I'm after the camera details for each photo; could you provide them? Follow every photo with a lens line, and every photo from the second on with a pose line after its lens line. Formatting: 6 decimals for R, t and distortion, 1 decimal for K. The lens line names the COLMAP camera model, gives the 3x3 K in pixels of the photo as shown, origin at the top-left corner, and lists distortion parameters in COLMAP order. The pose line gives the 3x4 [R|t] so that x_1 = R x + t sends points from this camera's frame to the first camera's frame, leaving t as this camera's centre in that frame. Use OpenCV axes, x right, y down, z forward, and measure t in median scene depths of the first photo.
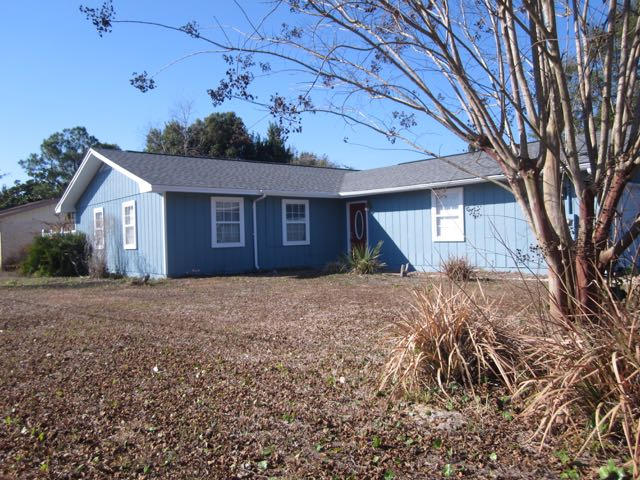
lens RADIAL K [[517.4, 0, 321.7], [0, 517.4, 240.0], [0, 0, 1]] dist [0.001274, -0.003818]
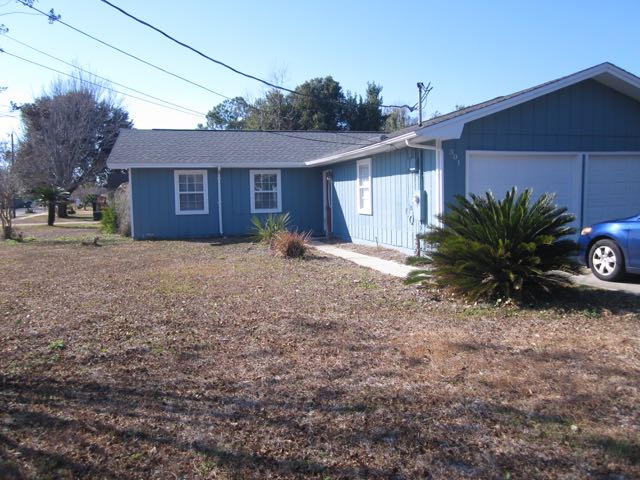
lens RADIAL K [[517.4, 0, 318.8], [0, 517.4, 239.3], [0, 0, 1]] dist [0.001274, -0.003818]
pose [[0.912523, 0.042074, -0.406855, 0.527827], [-0.006874, 0.996132, 0.087595, -0.032421], [0.408967, -0.077136, 0.909283, 0.068255]]
